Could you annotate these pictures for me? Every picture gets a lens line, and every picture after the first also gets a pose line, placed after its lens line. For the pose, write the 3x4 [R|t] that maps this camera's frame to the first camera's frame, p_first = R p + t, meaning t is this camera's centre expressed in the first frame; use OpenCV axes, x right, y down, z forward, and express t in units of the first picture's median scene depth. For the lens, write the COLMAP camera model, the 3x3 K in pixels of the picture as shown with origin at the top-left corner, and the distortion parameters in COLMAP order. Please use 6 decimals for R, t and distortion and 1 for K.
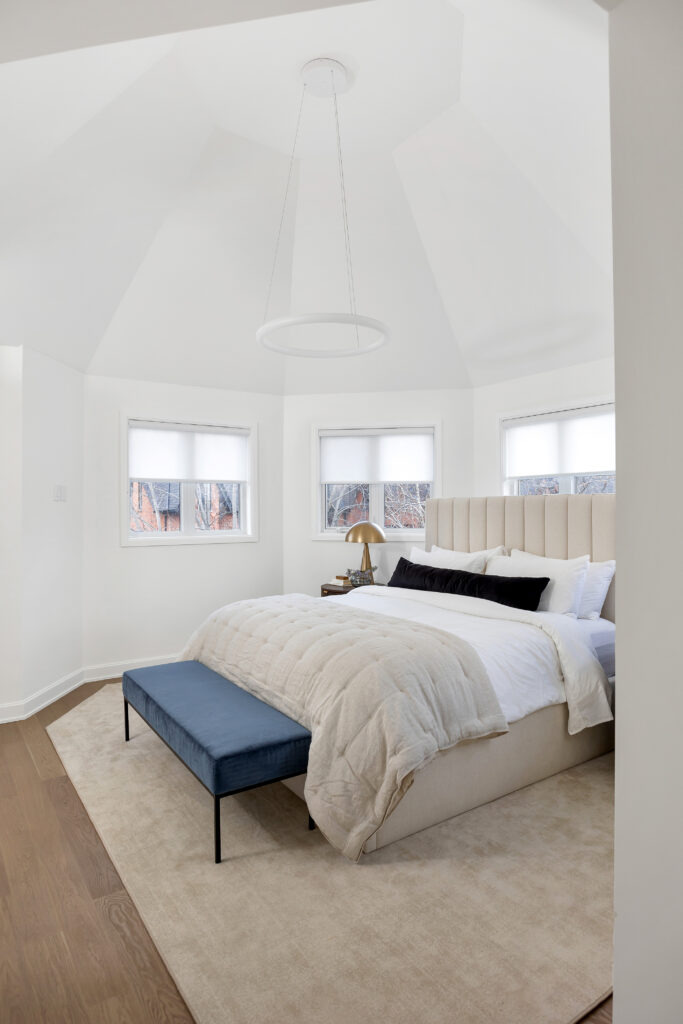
lens RADIAL K [[581.4, 0, 341.5], [0, 581.4, 512.0], [0, 0, 1]] dist [-0.000082, 0.002293]
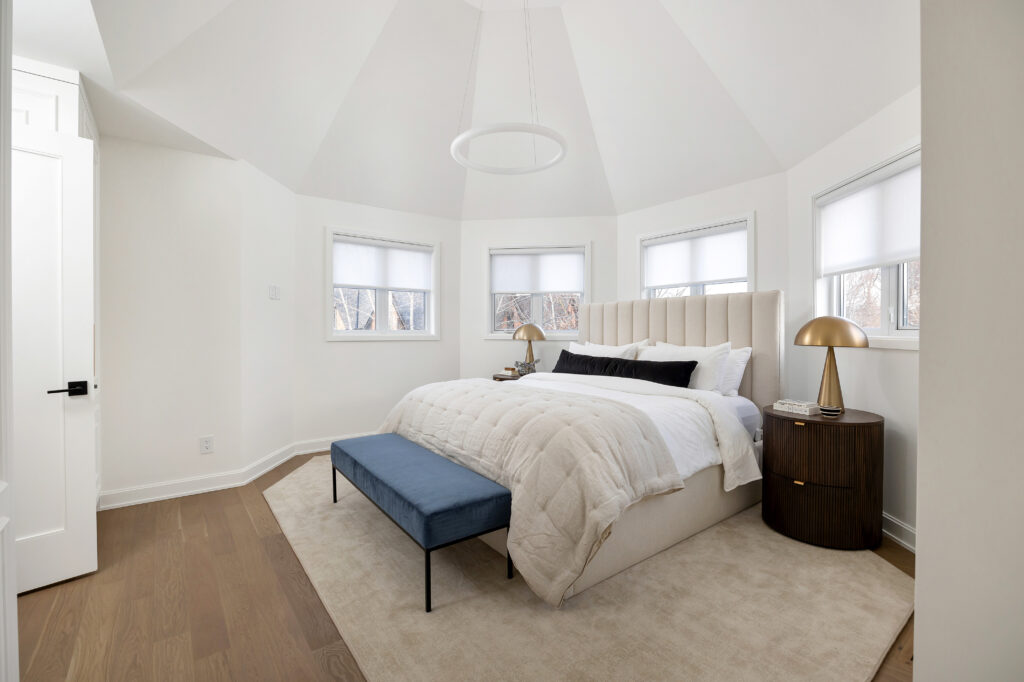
lens RADIAL K [[435.4, 0, 504.7], [0, 435.4, 337.9], [0, 0, 1]] dist [-0.001568, -0.000407]
pose [[0.999122, 0.003597, 0.041751, -0.092984], [-0.003852, 0.999974, 0.006042, 0.081252], [-0.041729, -0.006197, 0.999110, 0.170224]]
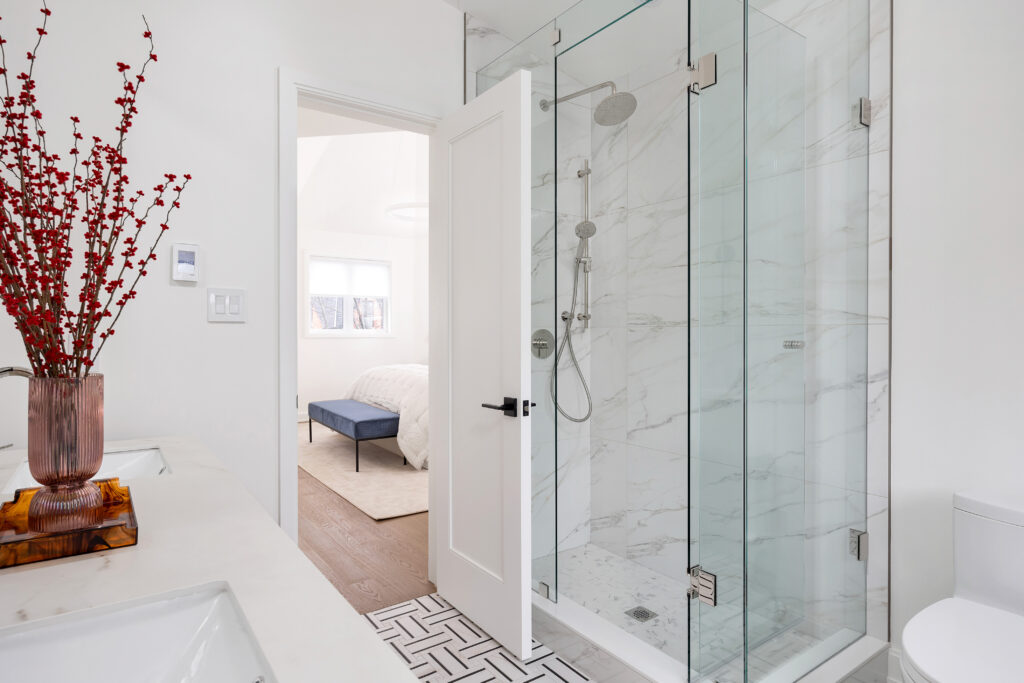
lens RADIAL K [[566.2, 0, 513.4], [0, 566.2, 337.4], [0, 0, 1]] dist [-0.000322, -0.000019]
pose [[0.999905, 0.005300, 0.012720, 0.286881], [-0.005411, 0.999947, 0.008755, 0.077017], [-0.012673, -0.008823, 0.999881, -0.931777]]
